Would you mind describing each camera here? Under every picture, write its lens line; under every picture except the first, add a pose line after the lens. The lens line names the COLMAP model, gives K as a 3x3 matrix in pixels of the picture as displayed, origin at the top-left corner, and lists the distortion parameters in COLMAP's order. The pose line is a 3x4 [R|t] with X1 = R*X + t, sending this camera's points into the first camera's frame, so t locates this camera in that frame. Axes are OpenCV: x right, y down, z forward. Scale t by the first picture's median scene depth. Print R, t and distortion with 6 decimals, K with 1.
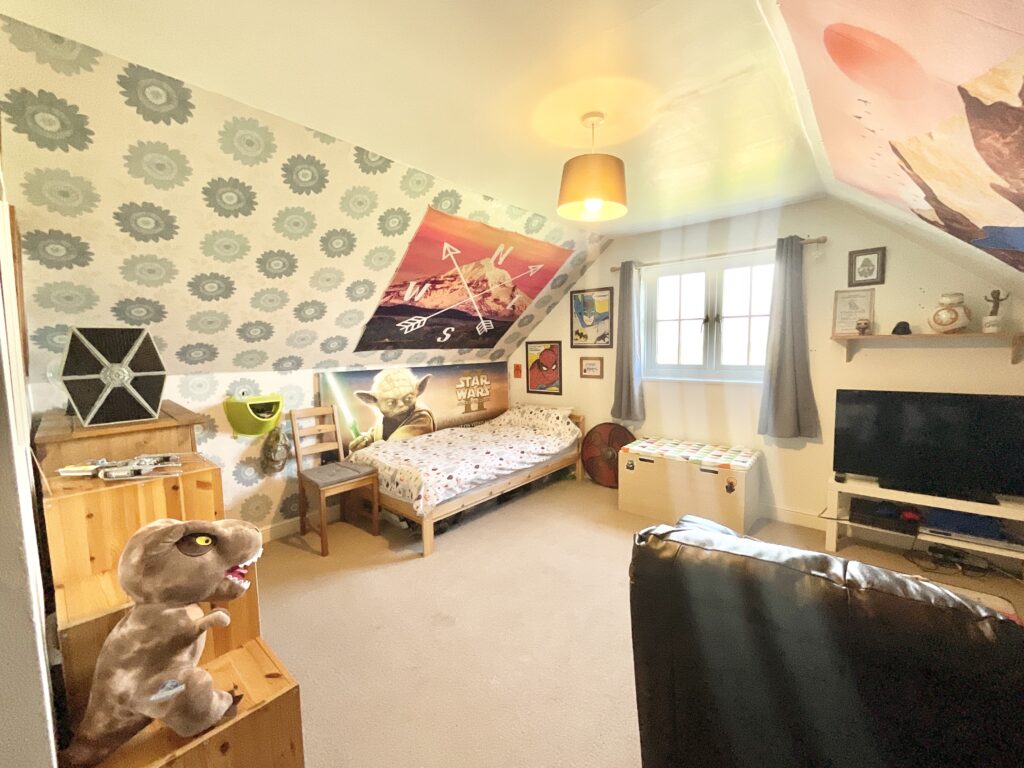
lens RADIAL K [[418.2, 0, 513.3], [0, 418.2, 380.8], [0, 0, 1]] dist [0.001289, -0.000173]
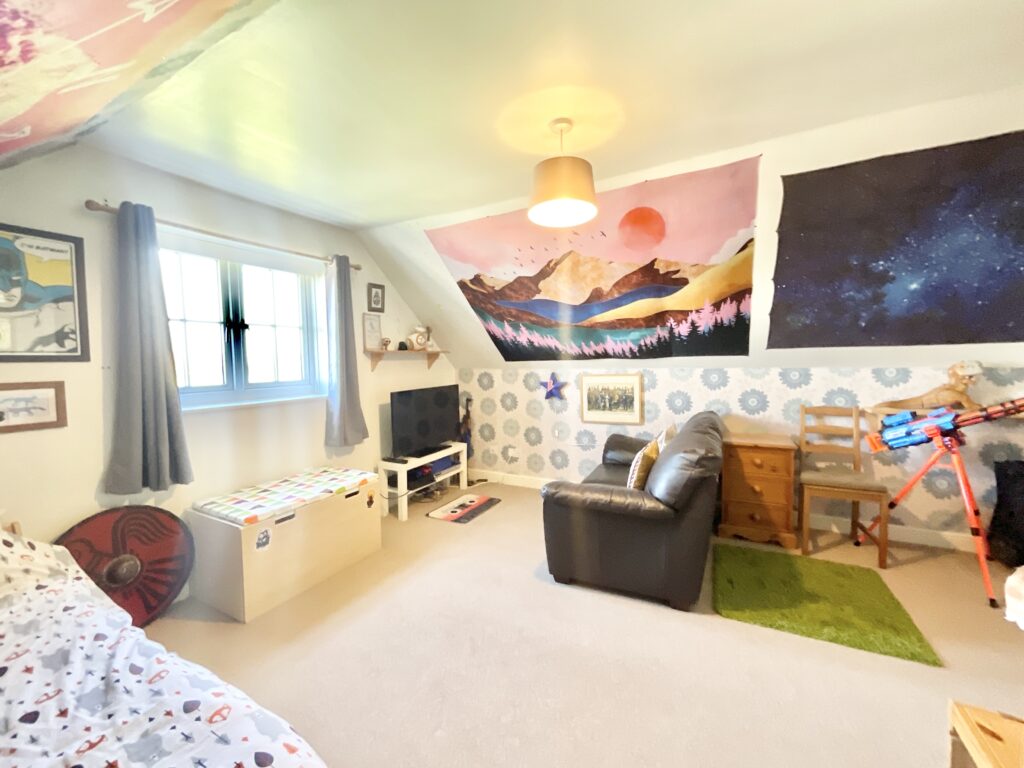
lens RADIAL K [[418.2, 0, 512.6], [0, 418.2, 382.1], [0, 0, 1]] dist [0.001289, -0.000173]
pose [[-0.216059, -0.035210, 0.975745, -0.416494], [0.101992, 0.993068, 0.058419, -0.036932], [-0.971039, 0.112140, -0.210971, 0.719528]]
